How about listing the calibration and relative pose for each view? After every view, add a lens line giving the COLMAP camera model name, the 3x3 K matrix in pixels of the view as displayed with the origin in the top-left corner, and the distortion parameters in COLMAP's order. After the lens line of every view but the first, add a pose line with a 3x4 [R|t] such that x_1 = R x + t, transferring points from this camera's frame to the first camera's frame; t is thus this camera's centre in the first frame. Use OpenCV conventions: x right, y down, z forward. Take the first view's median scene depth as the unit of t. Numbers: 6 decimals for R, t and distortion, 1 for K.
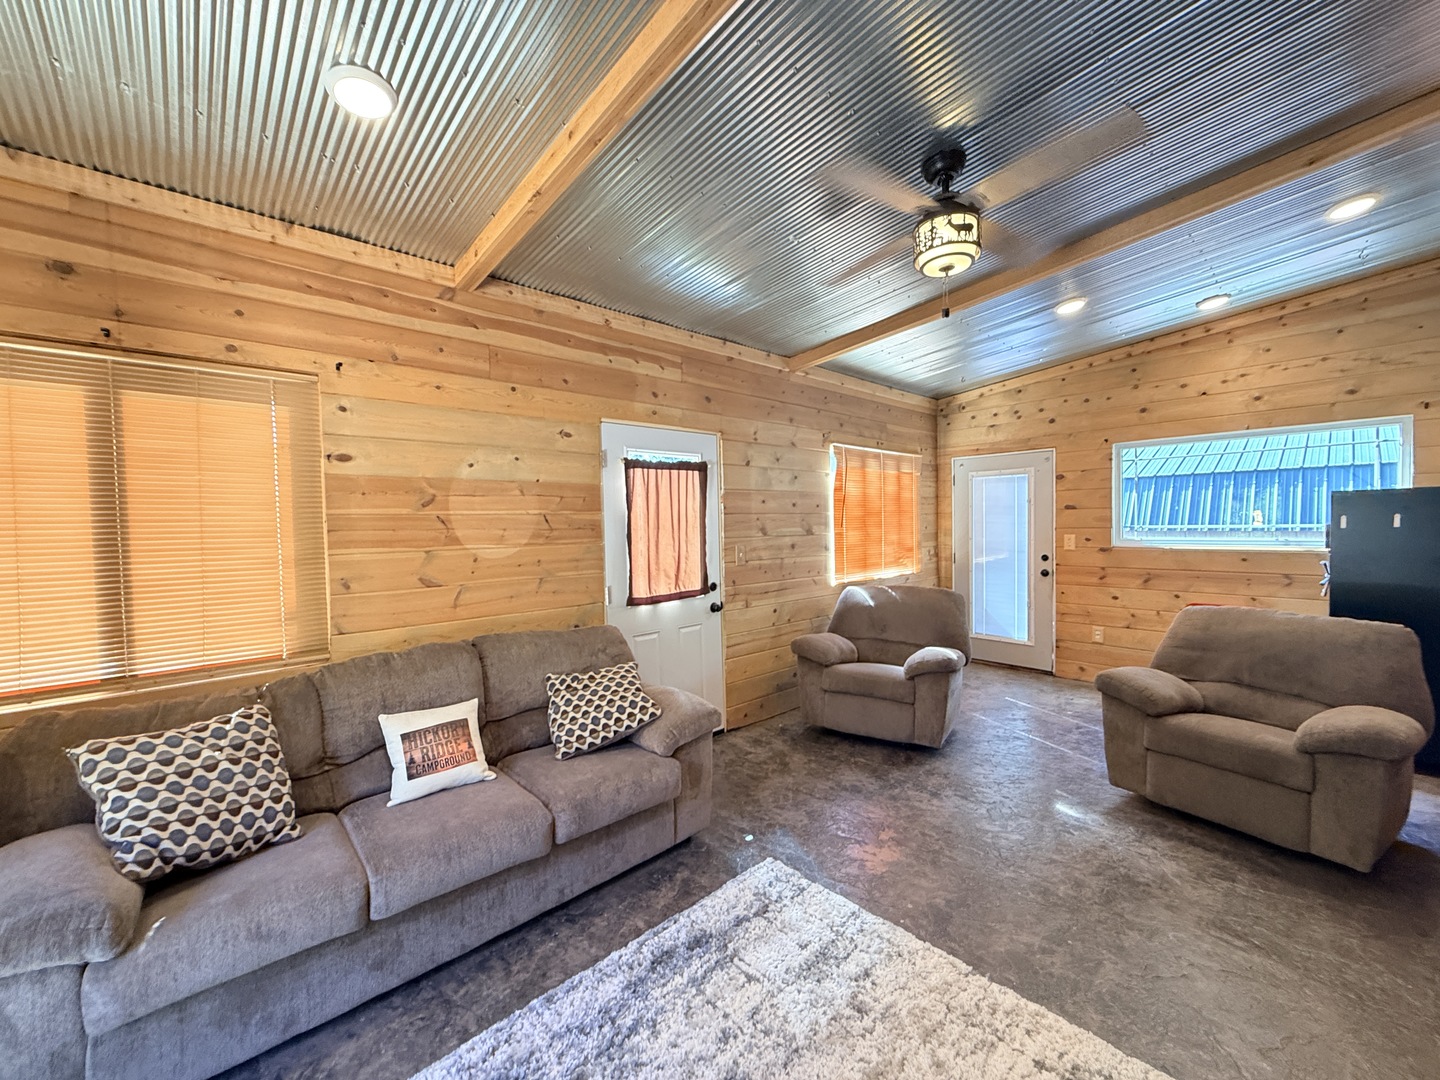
lens RADIAL K [[581.9, 0, 720.0], [0, 581.9, 540.0], [0, 0, 1]] dist [-0.000157, -0.000012]
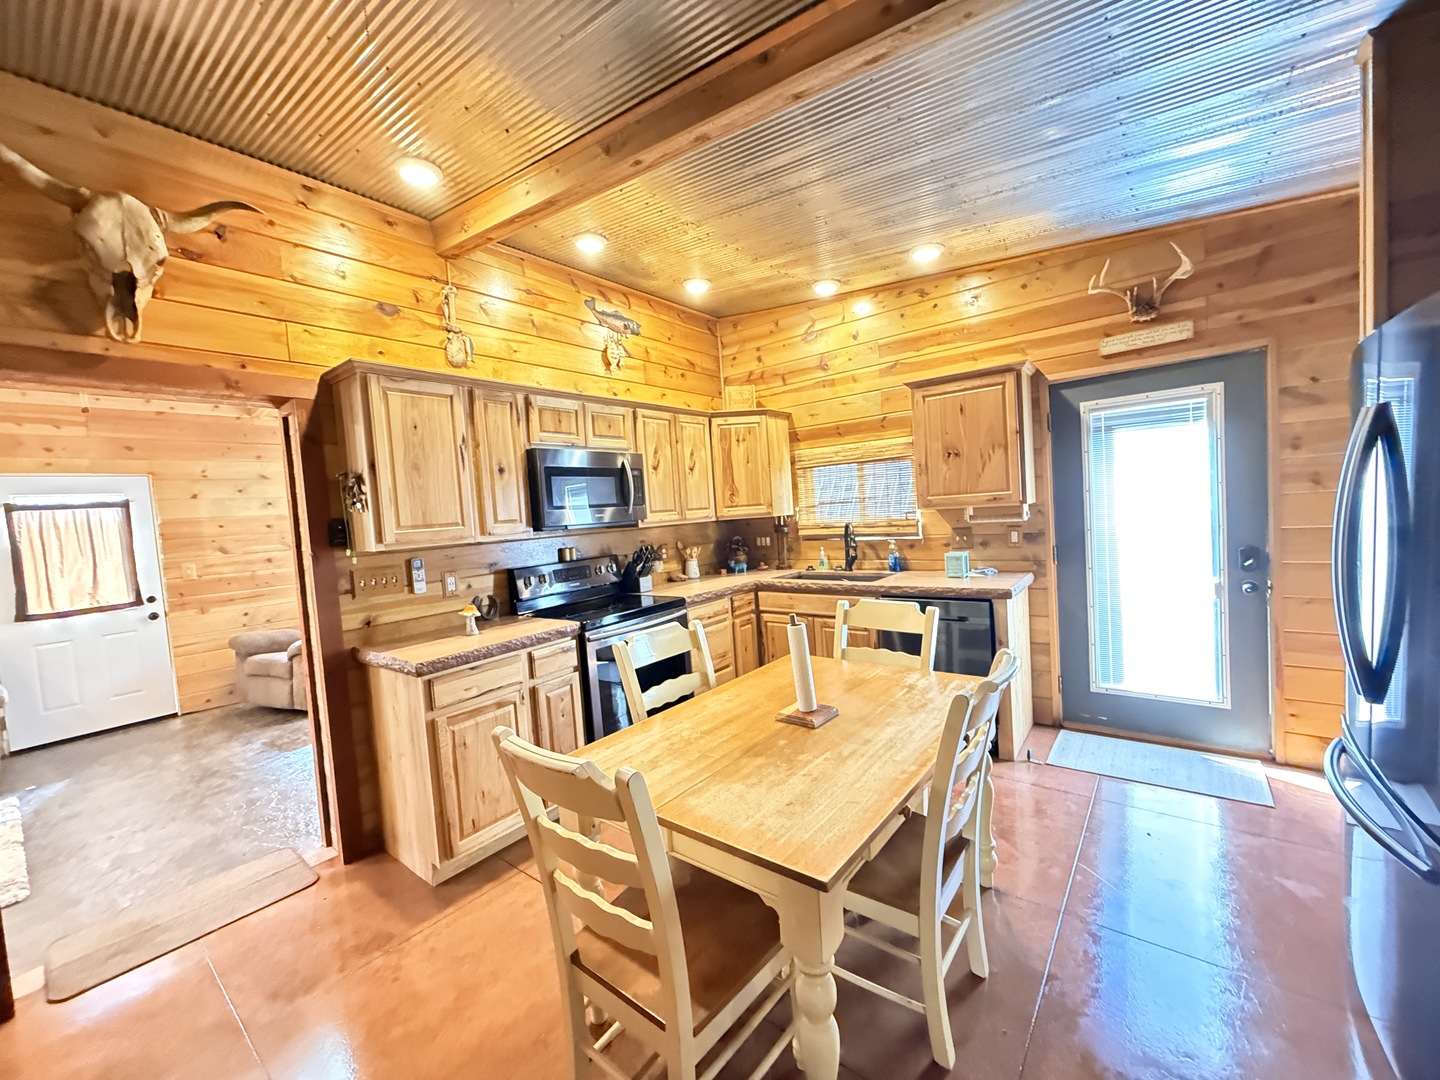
lens RADIAL K [[574.4, 0, 714.8], [0, 574.4, 547.2], [0, 0, 1]] dist [-0.001127, -0.000086]
pose [[0.989488, -0.056098, 0.133289, 1.024989], [0.052478, 0.998156, 0.030519, -0.005109], [-0.134756, -0.023203, 0.990607, -0.371881]]
